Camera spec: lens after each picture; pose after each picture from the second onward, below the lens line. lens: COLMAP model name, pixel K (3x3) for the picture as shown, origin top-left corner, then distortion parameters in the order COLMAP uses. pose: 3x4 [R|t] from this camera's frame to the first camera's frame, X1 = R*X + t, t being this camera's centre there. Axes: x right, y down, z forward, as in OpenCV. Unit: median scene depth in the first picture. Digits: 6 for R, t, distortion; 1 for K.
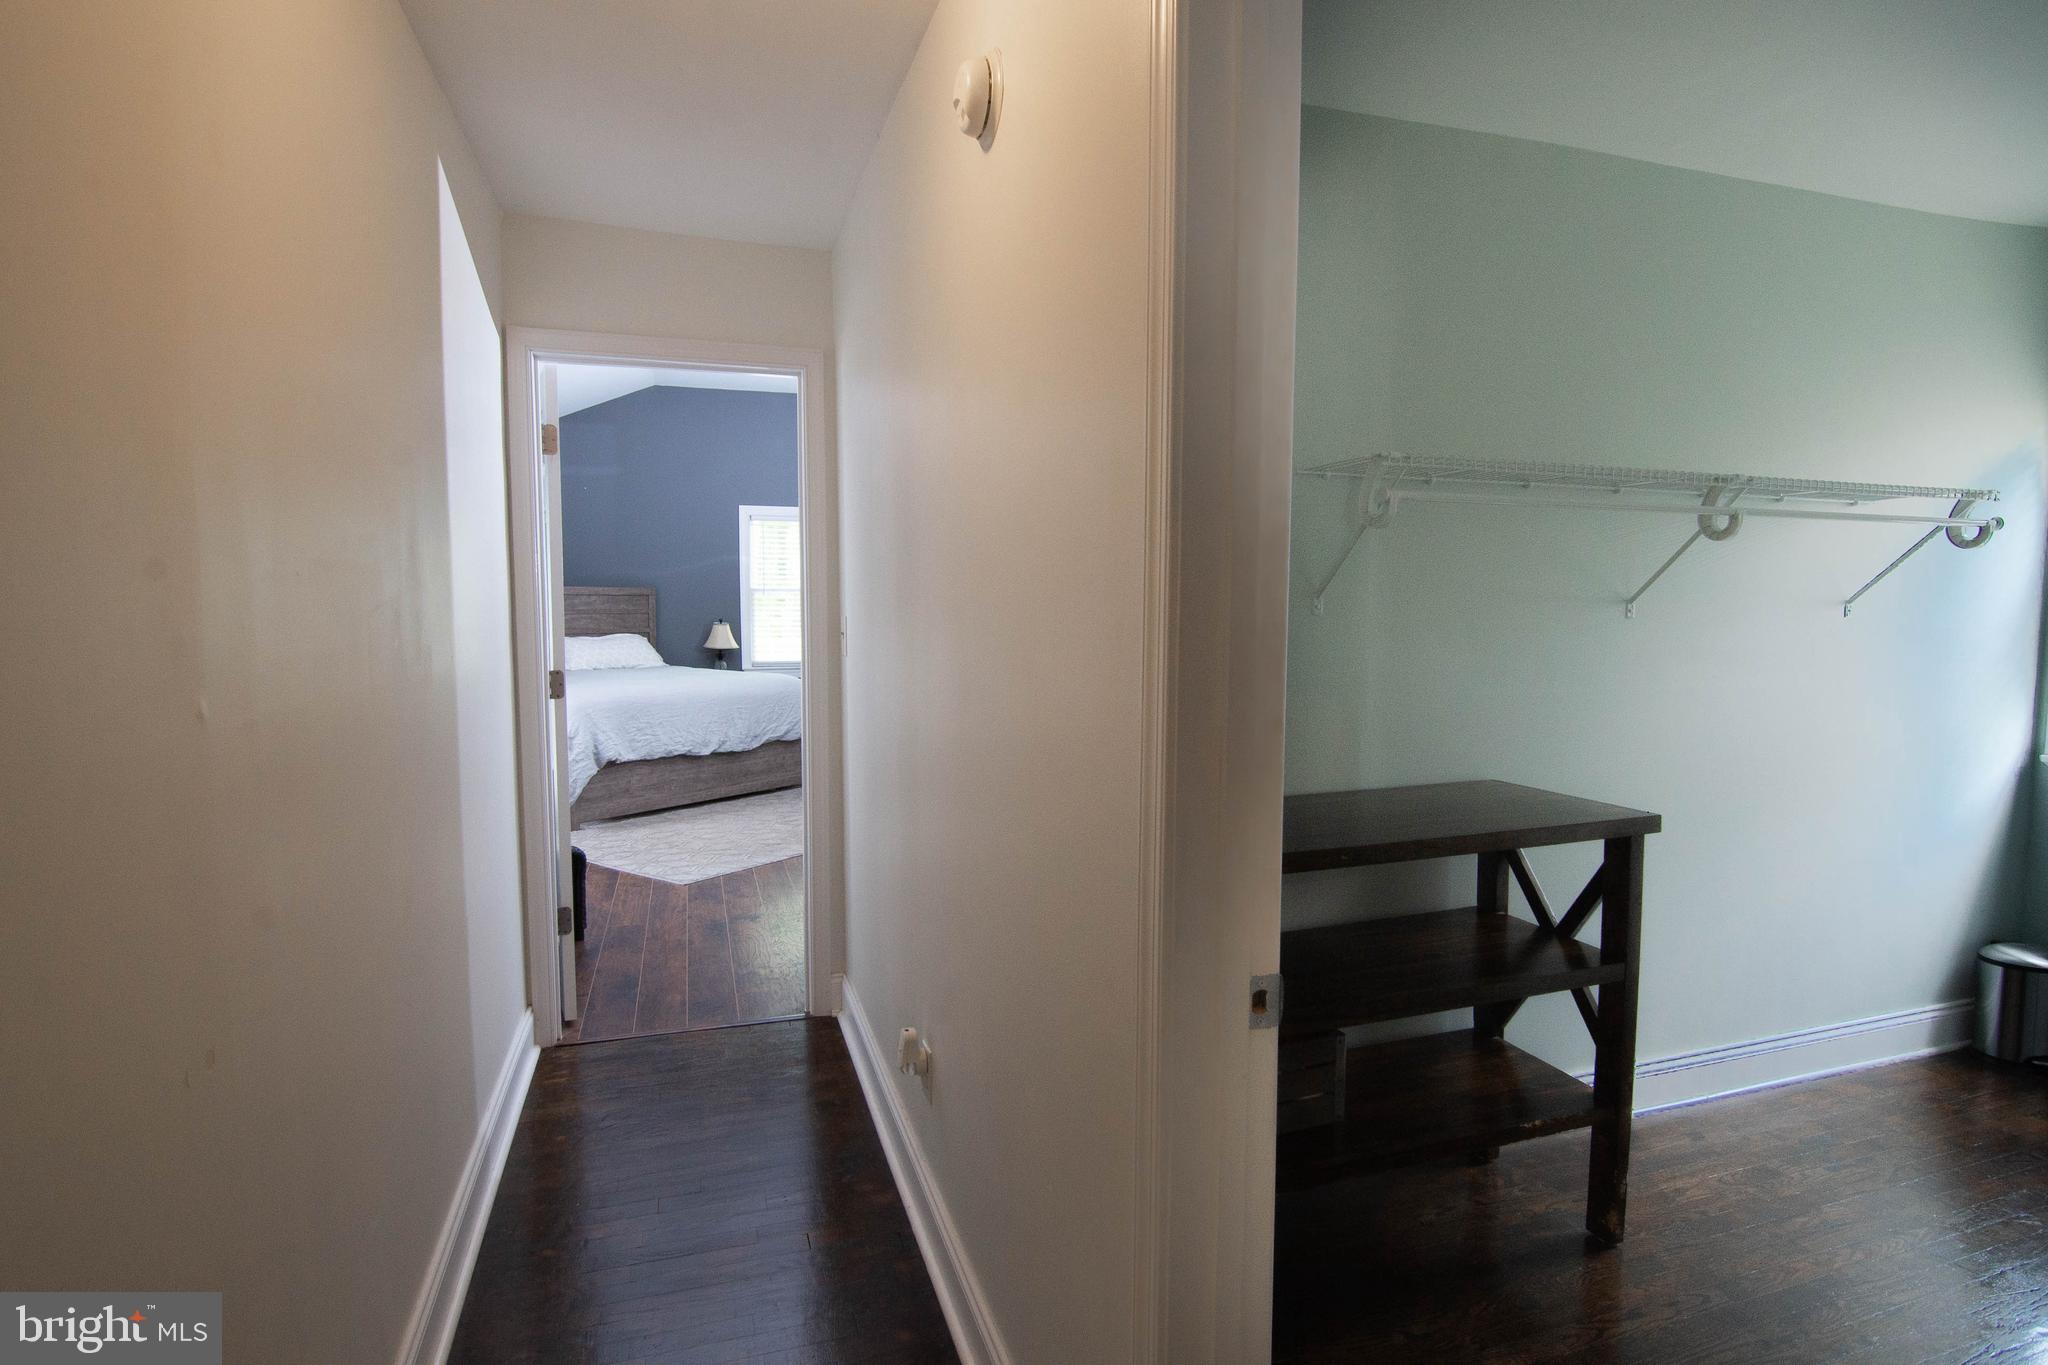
lens RADIAL K [[1055.7, 0, 1019.8], [0, 1055.7, 689.2], [0, 0, 1]] dist [-0.007885, -0.000472]
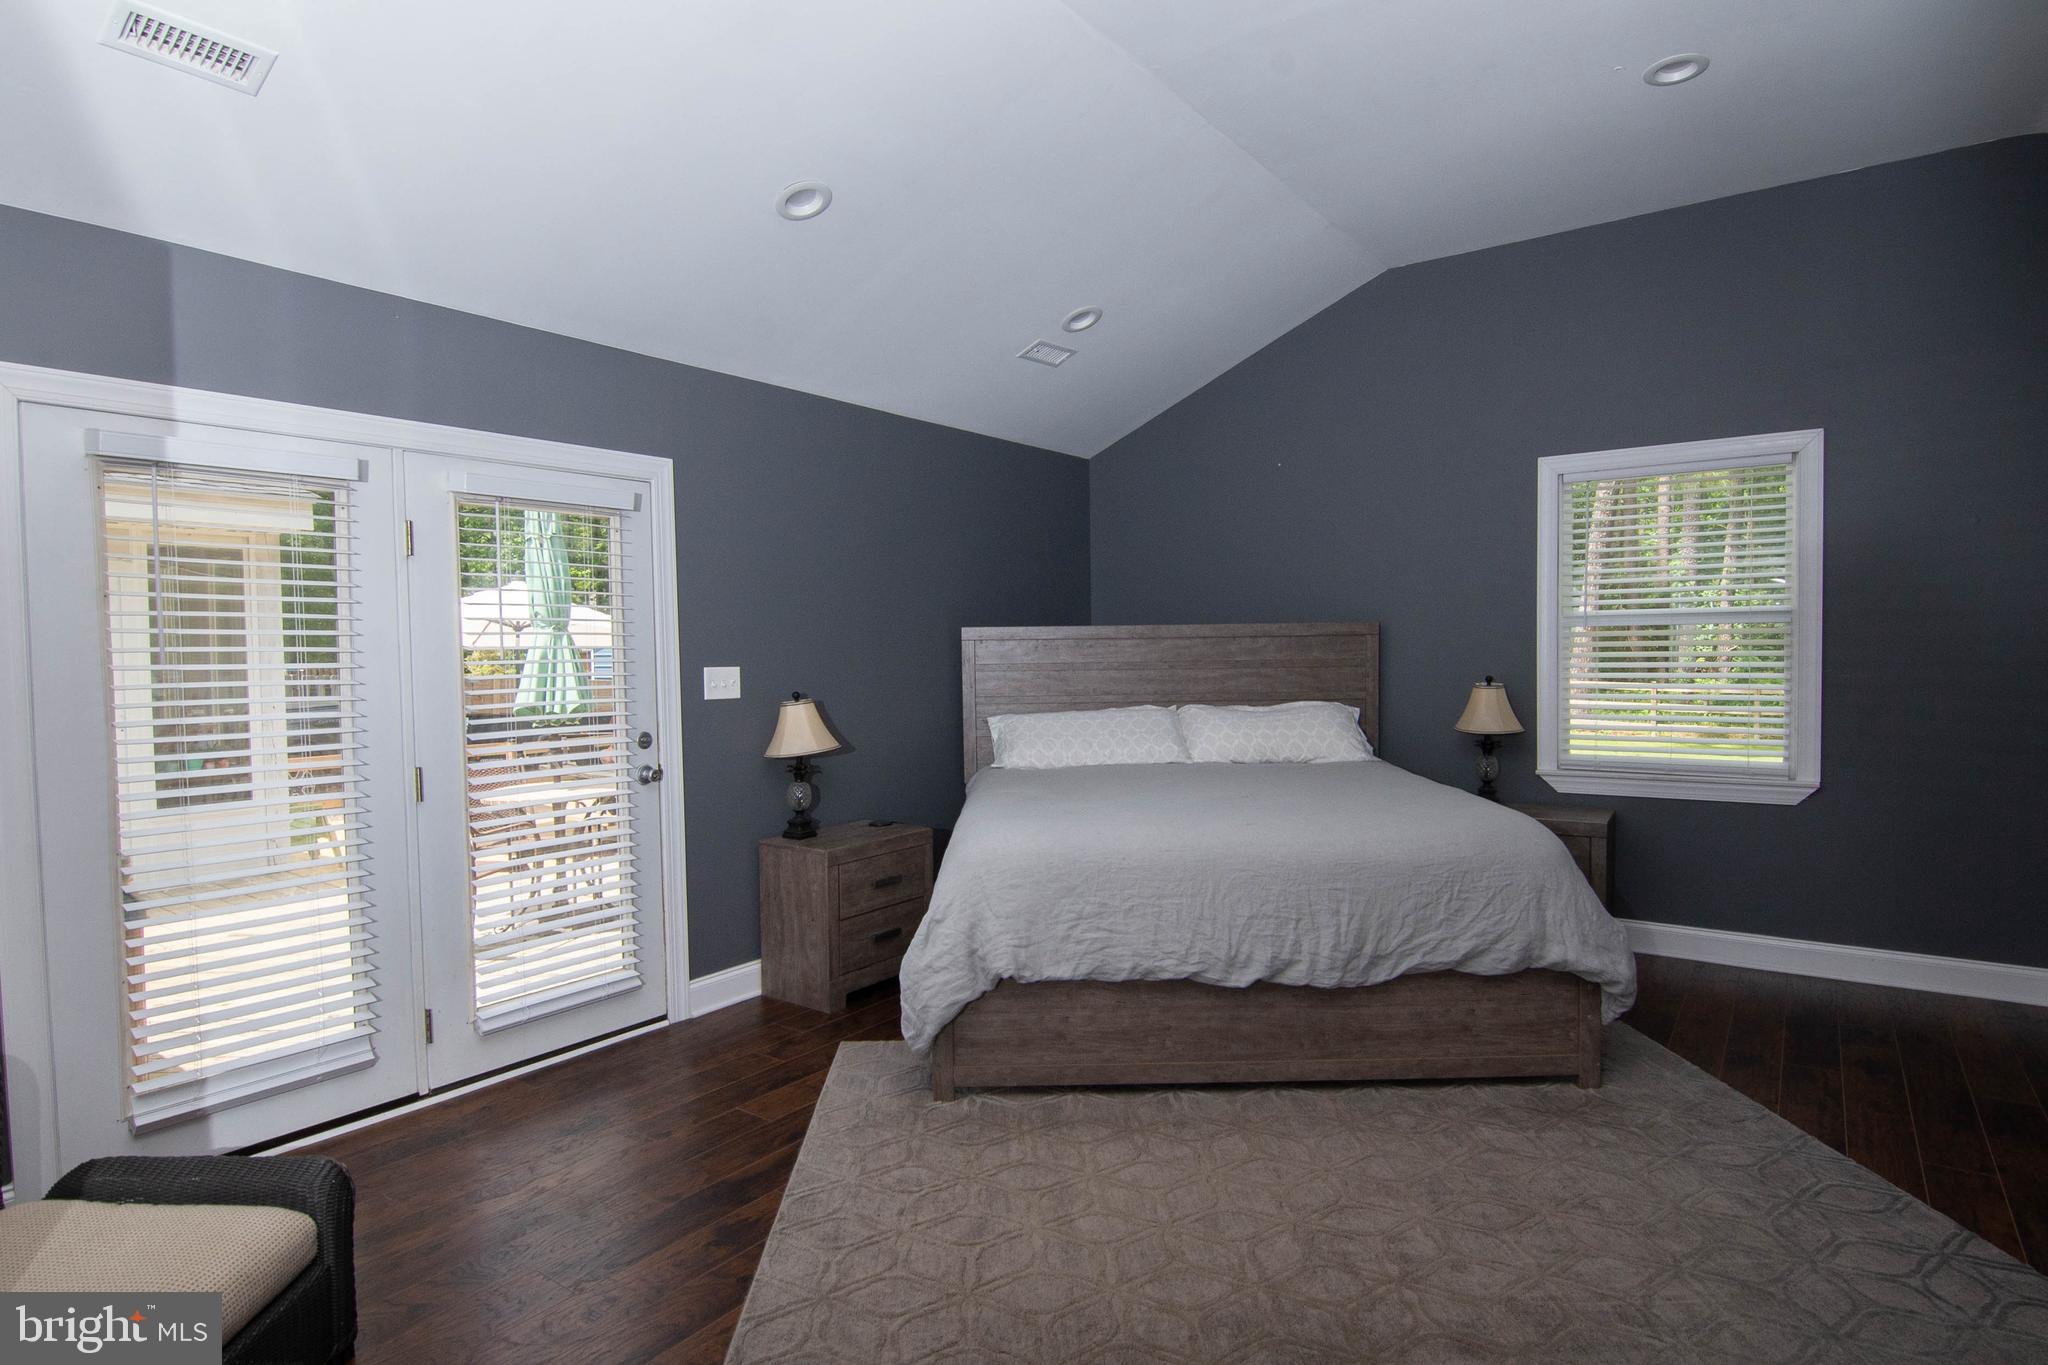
lens RADIAL K [[1090.1, 0, 1024.0], [0, 1090.1, 682.5], [0, 0, 1]] dist [-0.003580, -0.000238]
pose [[0.589774, 0.015813, -0.807413, 0.024420], [-0.047595, 0.998751, -0.015205, -0.053645], [0.806164, 0.047396, 0.589790, 0.595321]]
